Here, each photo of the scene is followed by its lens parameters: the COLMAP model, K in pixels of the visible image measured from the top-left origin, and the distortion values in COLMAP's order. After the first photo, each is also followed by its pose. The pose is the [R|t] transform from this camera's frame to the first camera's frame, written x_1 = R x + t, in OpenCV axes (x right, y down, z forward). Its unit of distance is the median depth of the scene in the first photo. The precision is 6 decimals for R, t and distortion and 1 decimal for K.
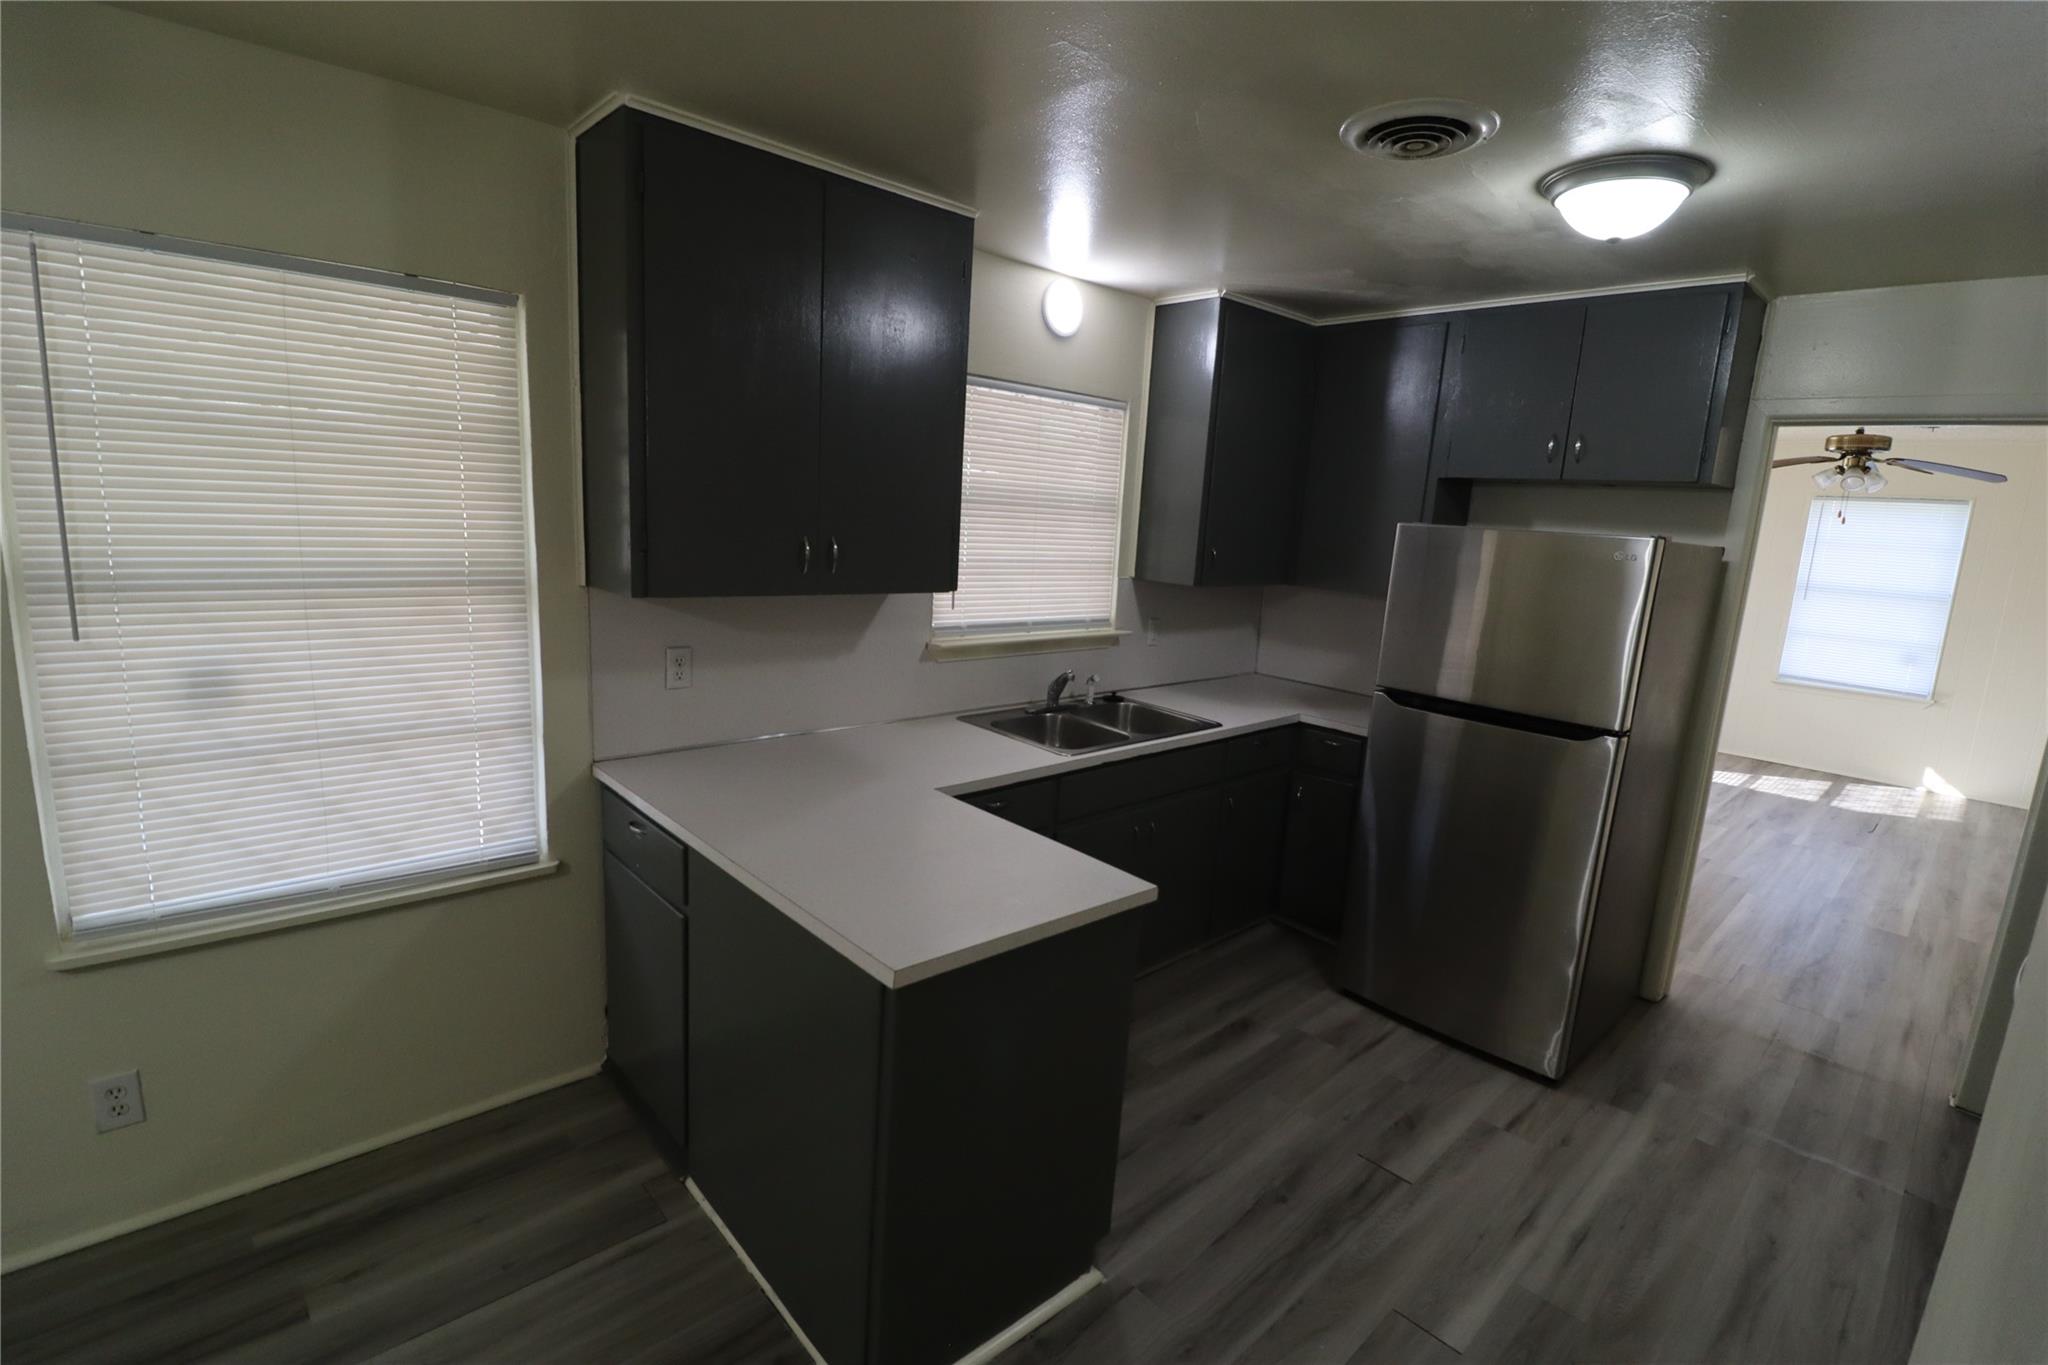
lens RADIAL K [[952.8, 0, 1021.7], [0, 952.8, 688.5], [0, 0, 1]] dist [-0.001894, -0.012110]
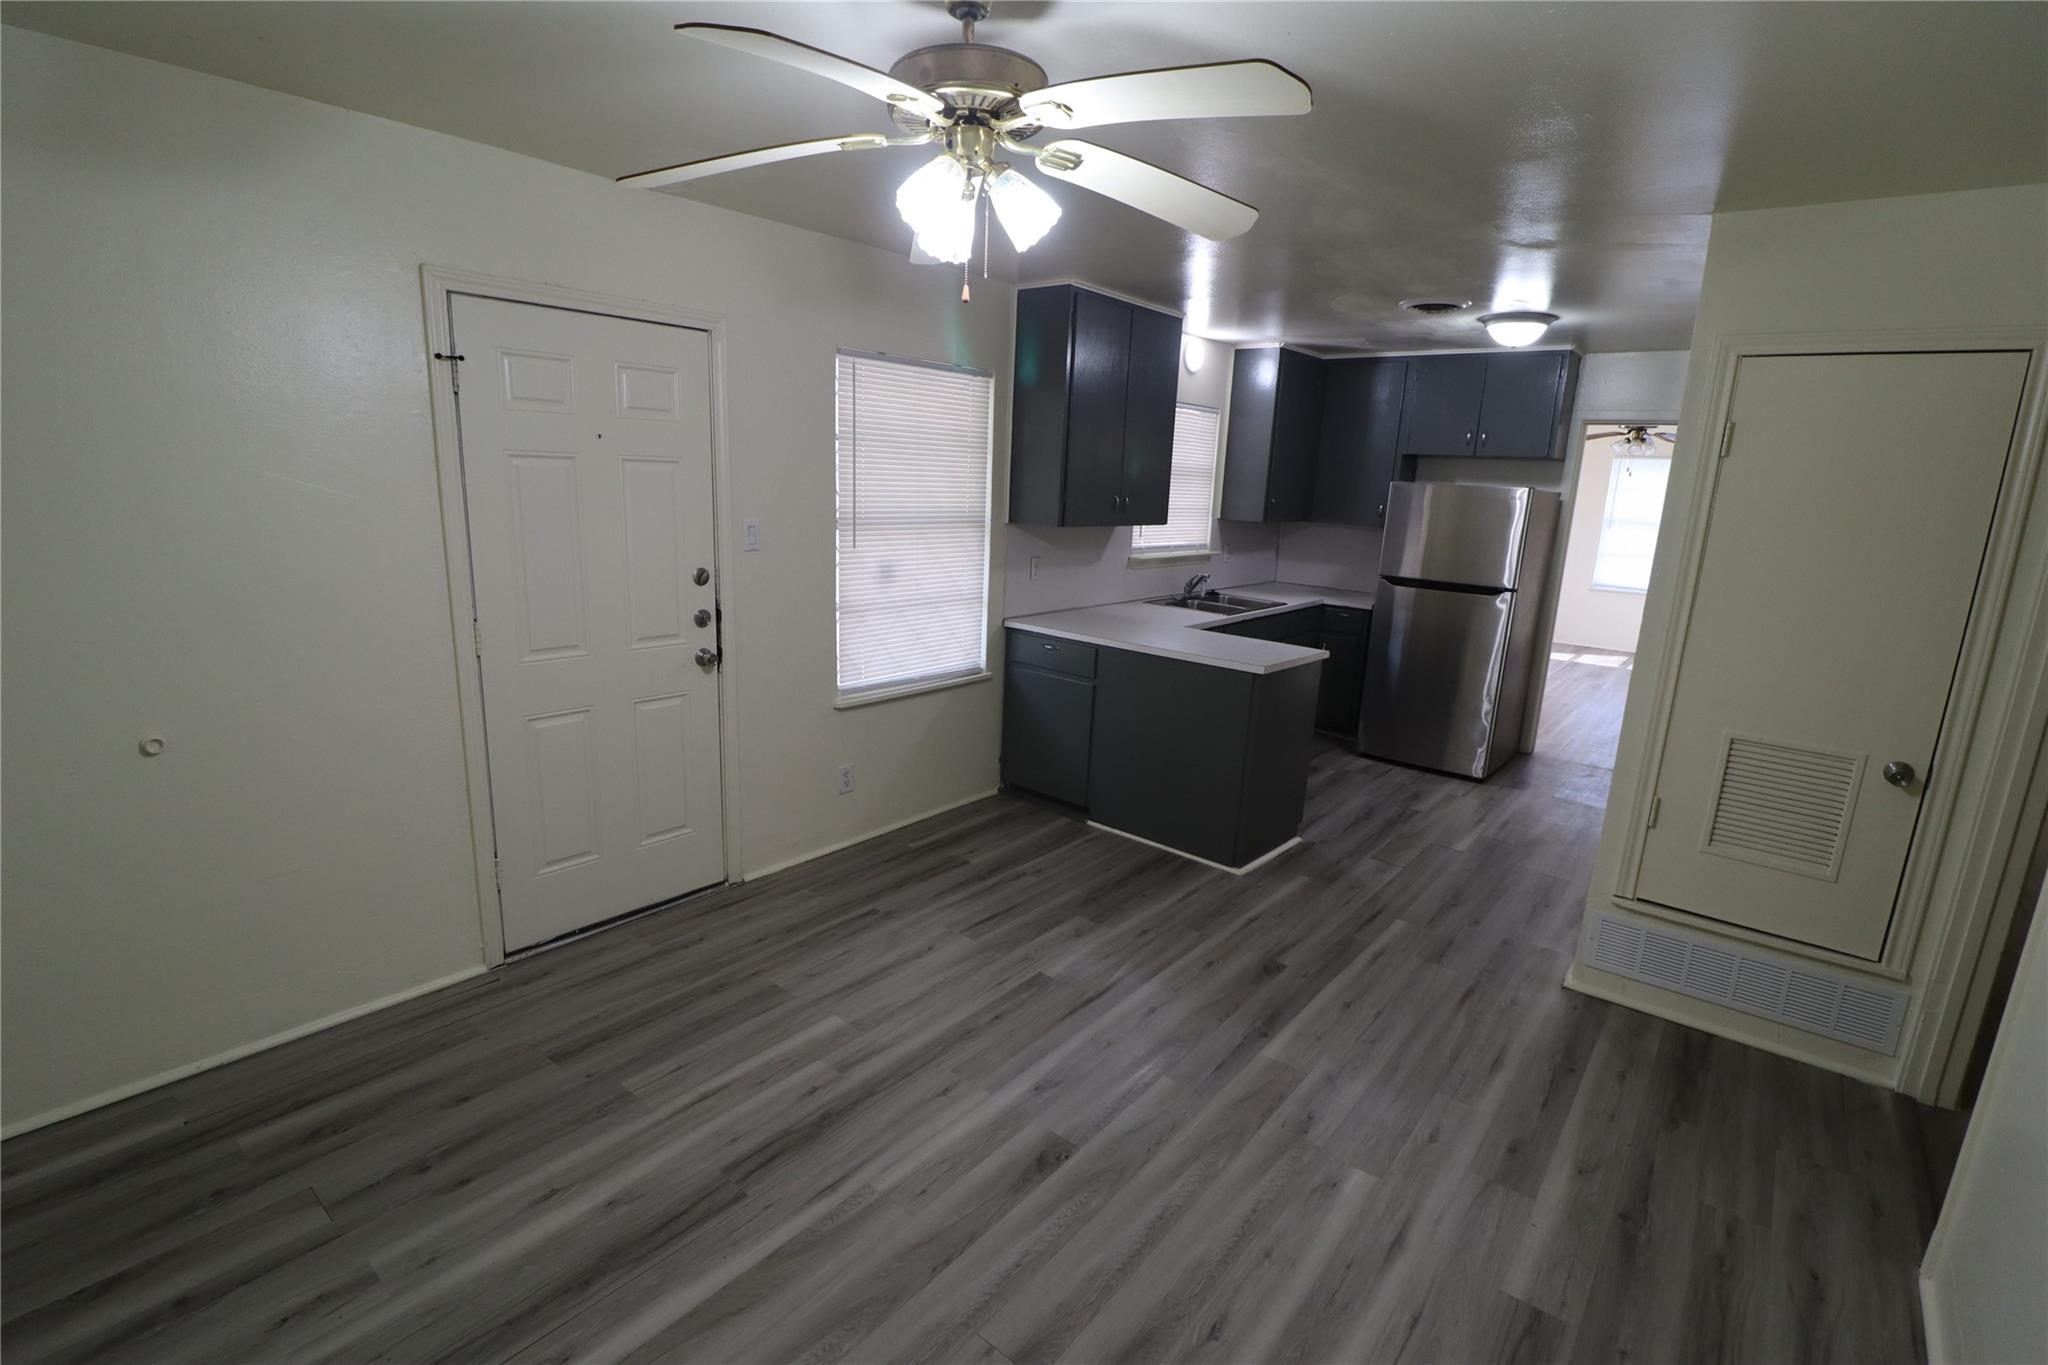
lens RADIAL K [[952.8, 0, 1021.7], [0, 952.8, 688.5], [0, 0, 1]] dist [-0.001894, -0.012110]
pose [[0.990832, -0.043221, 0.127997, -0.592521], [0.037587, 0.998229, 0.046107, 0.114887], [-0.129764, -0.040874, 0.990702, -0.764631]]
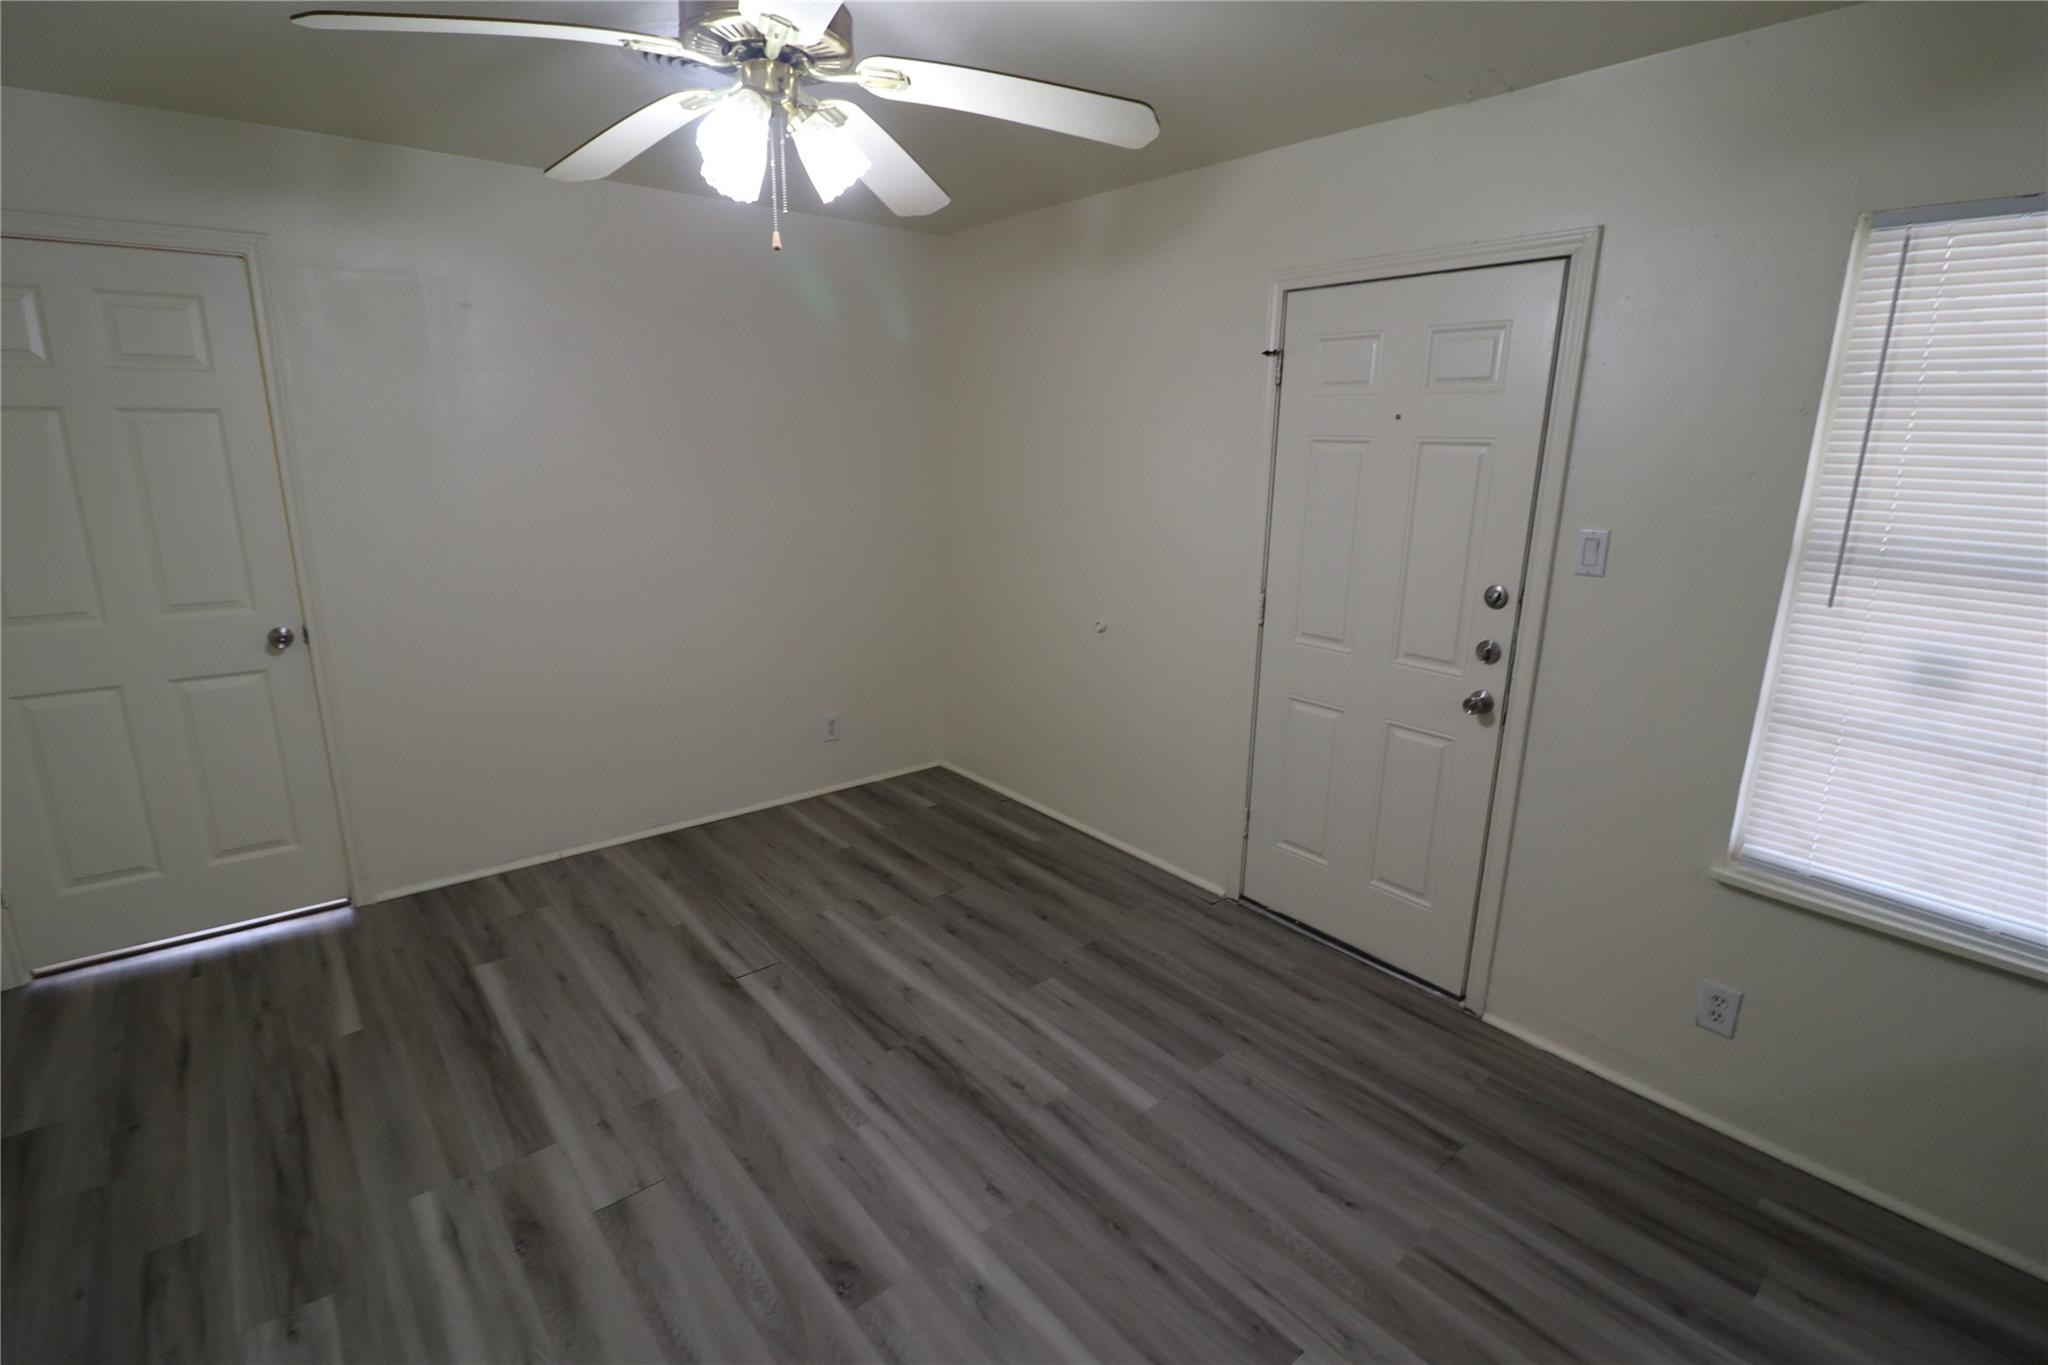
lens RADIAL K [[934.4, 0, 1024.0], [0, 934.4, 682.5], [0, 0, 1]] dist [-0.001082, -0.014128]
pose [[-0.053849, 0.200165, -0.978281, 0.071052], [-0.200160, 0.957655, 0.206963, -0.001728], [0.978282, 0.206958, -0.011504, 0.075614]]
